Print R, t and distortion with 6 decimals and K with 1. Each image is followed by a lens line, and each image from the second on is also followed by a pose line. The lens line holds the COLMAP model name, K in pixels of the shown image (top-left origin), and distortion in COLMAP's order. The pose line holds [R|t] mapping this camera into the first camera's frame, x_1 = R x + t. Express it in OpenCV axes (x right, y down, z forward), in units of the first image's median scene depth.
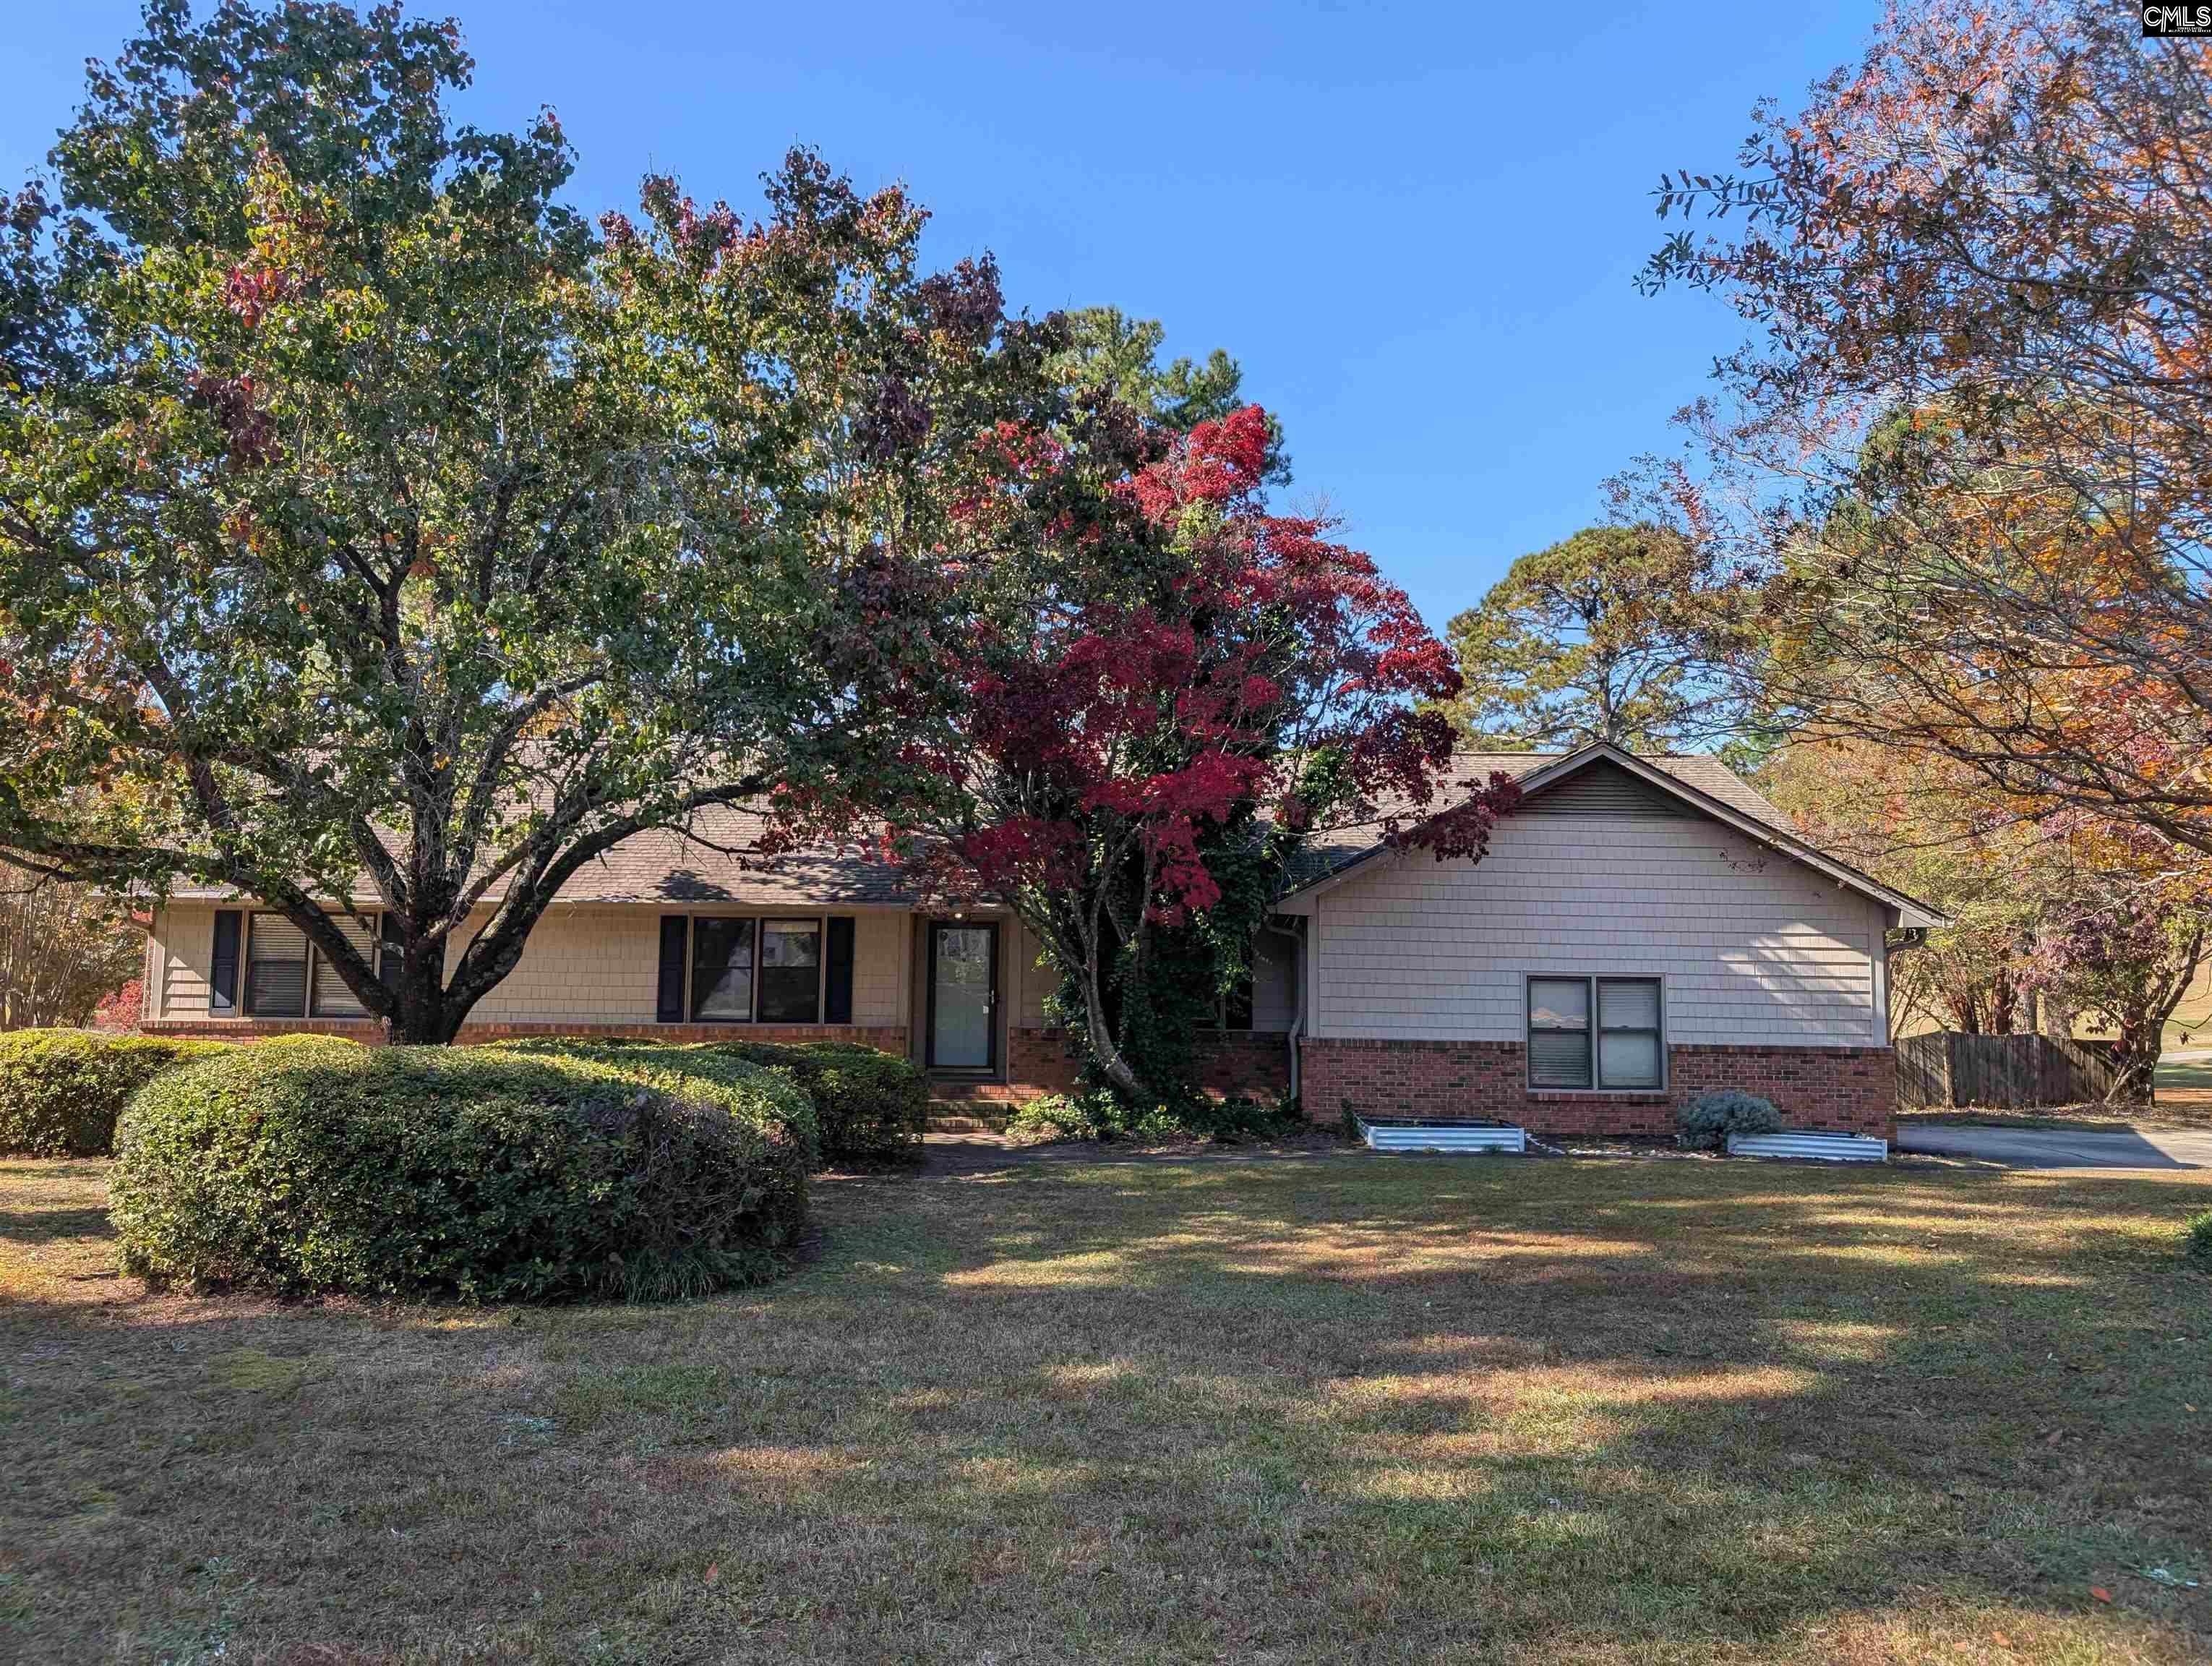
lens RADIAL K [[1617.3, 0, 1118.4], [0, 1617.3, 834.4], [0, 0, 1]] dist [0.037092, -0.025162]
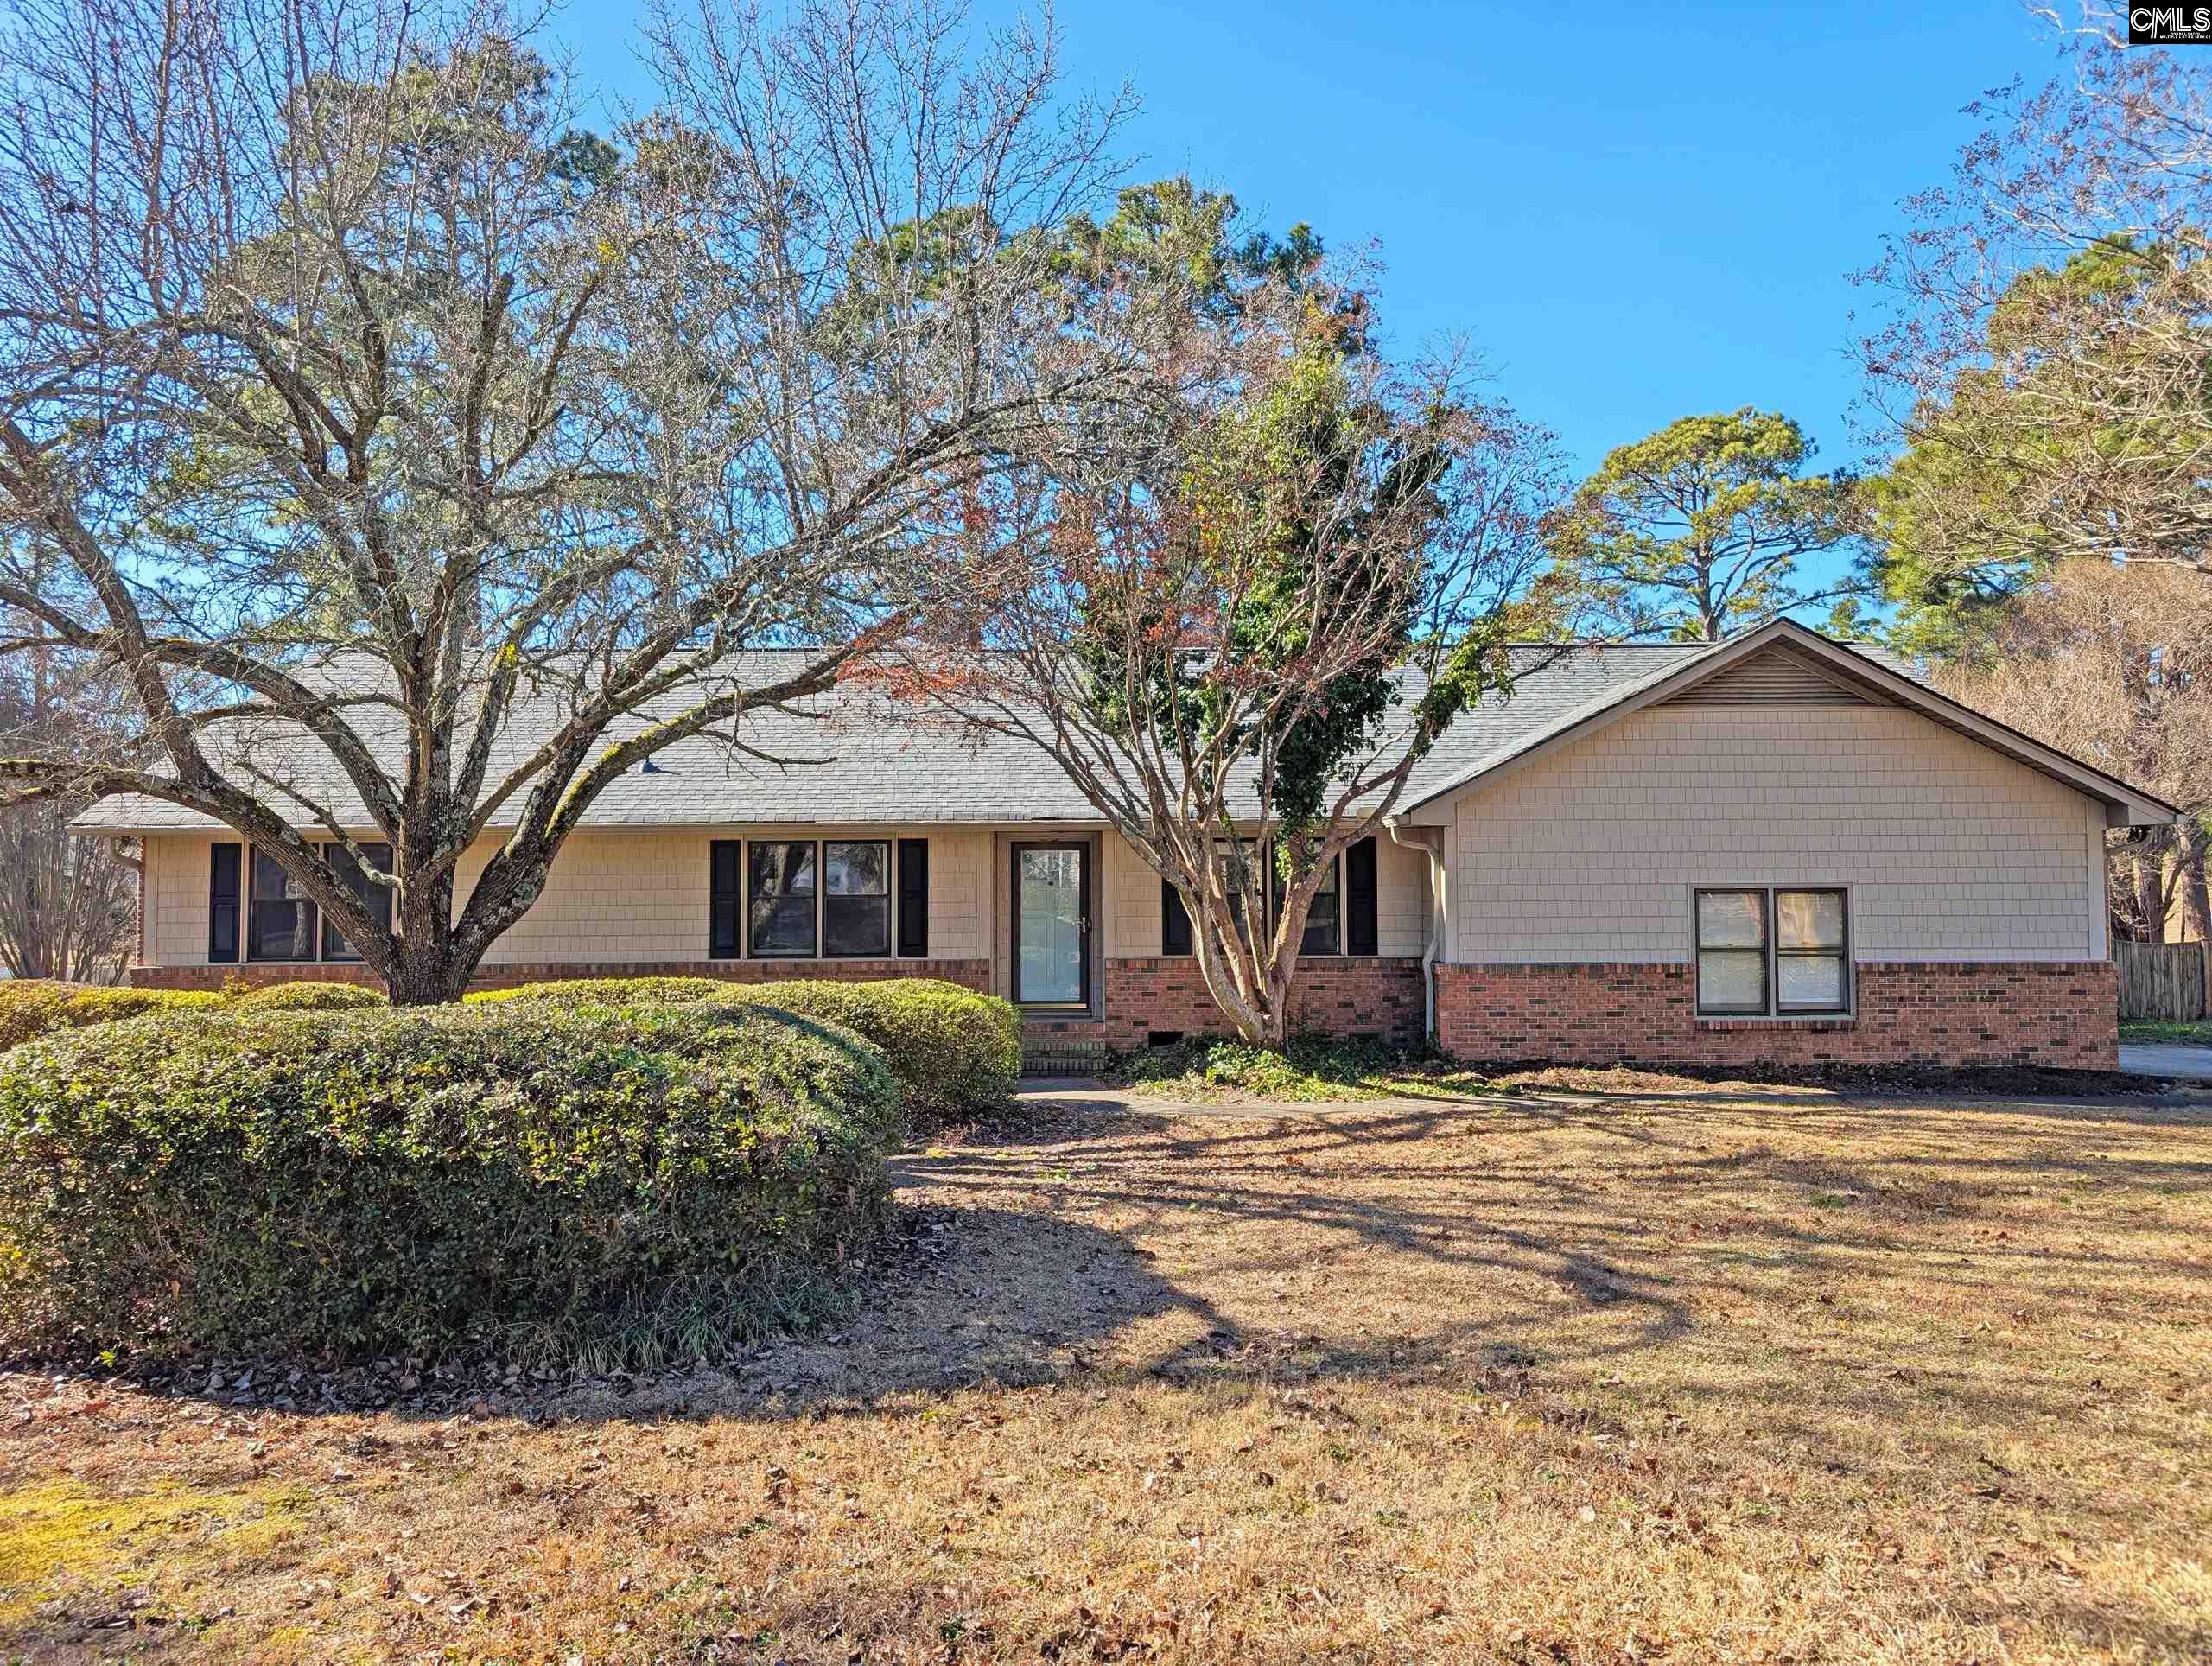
lens RADIAL K [[1562.5, 0, 1106.3], [0, 1562.5, 779.6], [0, 0, 1]] dist [0.044450, 0.000214]
pose [[0.998720, -0.023061, -0.045023, -0.025344], [0.023680, 0.999631, 0.013273, 0.010614], [0.044700, -0.014322, 0.998898, 0.143676]]
